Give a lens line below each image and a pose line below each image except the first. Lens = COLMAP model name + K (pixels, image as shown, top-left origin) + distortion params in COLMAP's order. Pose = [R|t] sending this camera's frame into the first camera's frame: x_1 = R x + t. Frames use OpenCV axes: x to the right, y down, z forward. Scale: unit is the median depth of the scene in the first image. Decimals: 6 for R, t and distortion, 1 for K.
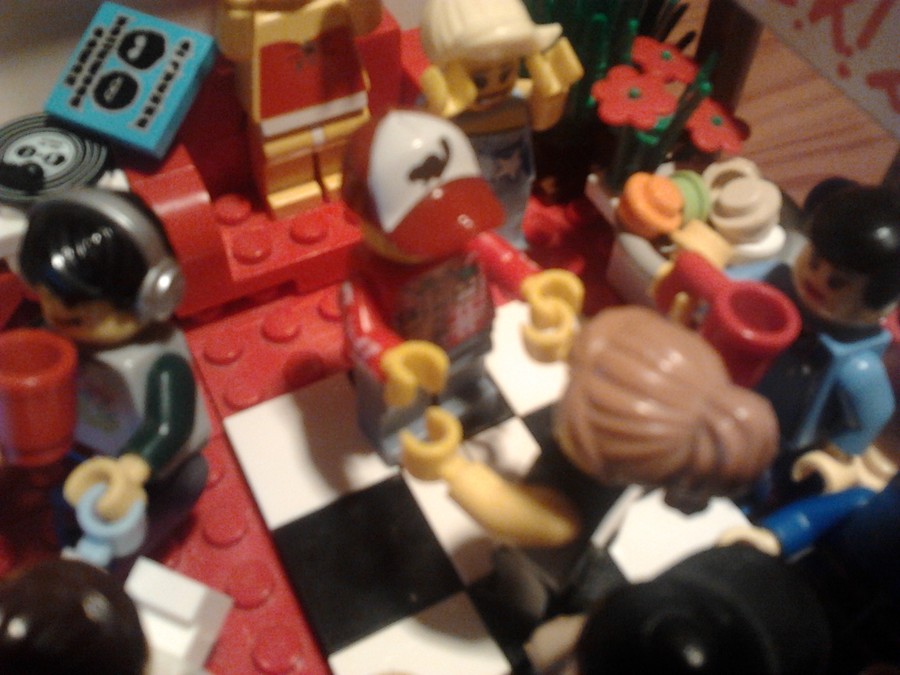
lens RADIAL K [[869.5, 0, 451.8], [0, 869.5, 333.6], [0, 0, 1]] dist [0.064661, -0.186100]
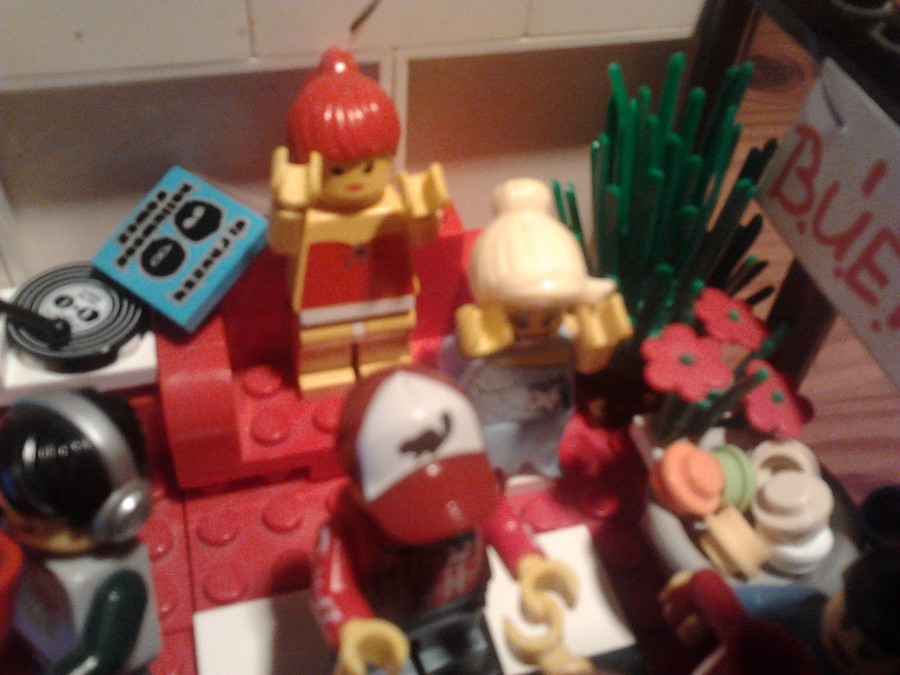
lens RADIAL K [[871.2, 0, 448.8], [0, 871.2, 348.2], [0, 0, 1]] dist [0.053617, -0.192518]
pose [[0.978997, 0.176638, -0.101803, 0.051129], [-0.187232, 0.976571, -0.106084, -0.132984], [0.080679, 0.122917, 0.989132, 0.059822]]
